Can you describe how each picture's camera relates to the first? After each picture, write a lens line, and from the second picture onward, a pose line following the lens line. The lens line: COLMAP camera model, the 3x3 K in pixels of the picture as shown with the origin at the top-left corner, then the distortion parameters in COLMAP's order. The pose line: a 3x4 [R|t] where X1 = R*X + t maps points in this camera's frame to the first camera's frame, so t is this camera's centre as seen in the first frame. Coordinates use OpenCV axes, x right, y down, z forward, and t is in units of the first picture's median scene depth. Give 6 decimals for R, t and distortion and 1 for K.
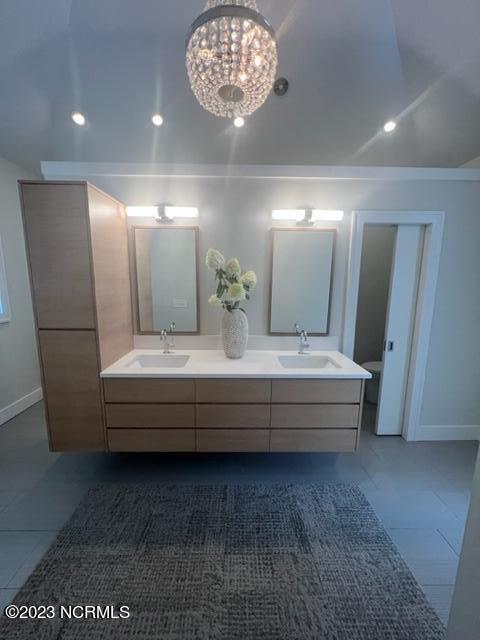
lens RADIAL K [[258.7, 0, 245.2], [0, 258.7, 316.7], [0, 0, 1]] dist [-0.001519, 0.000021]
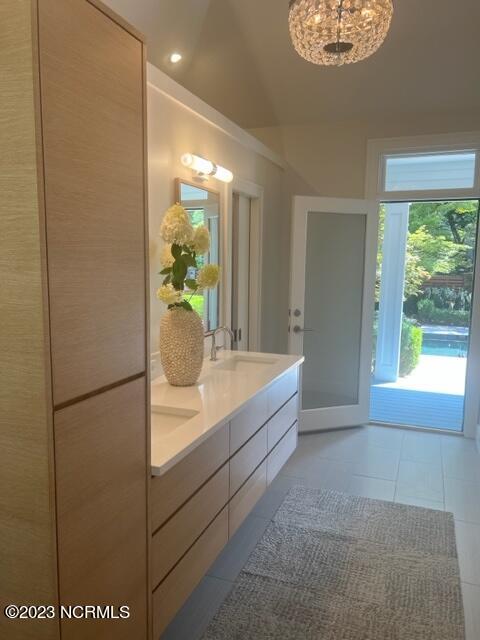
lens RADIAL K [[487.3, 0, 240.2], [0, 487.3, 315.9], [0, 0, 1]] dist [0.015163, -0.003257]
pose [[0.376836, -0.114410, 0.919187, -1.275963], [0.132698, 0.988775, 0.068670, -0.082443], [-0.916725, 0.096097, 0.387788, 0.520299]]
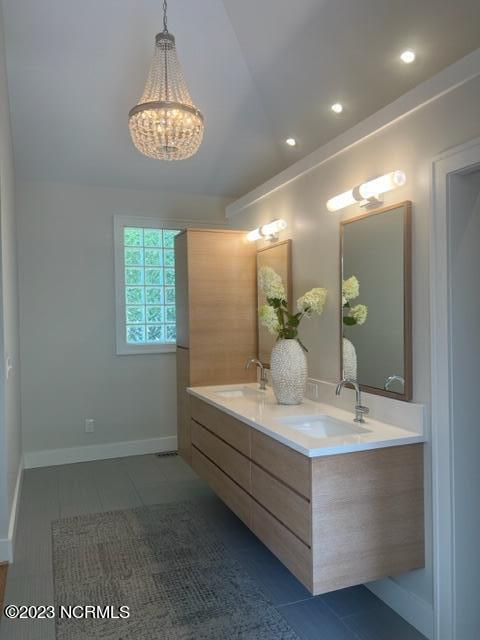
lens RADIAL K [[487.3, 0, 240.4], [0, 487.3, 324.7], [0, 0, 1]] dist [0.015163, -0.003257]
pose [[0.348550, -0.006384, -0.937269, 1.495518], [-0.140617, 0.988303, -0.059024, 0.039827], [0.926682, 0.152369, 0.343575, 0.446165]]
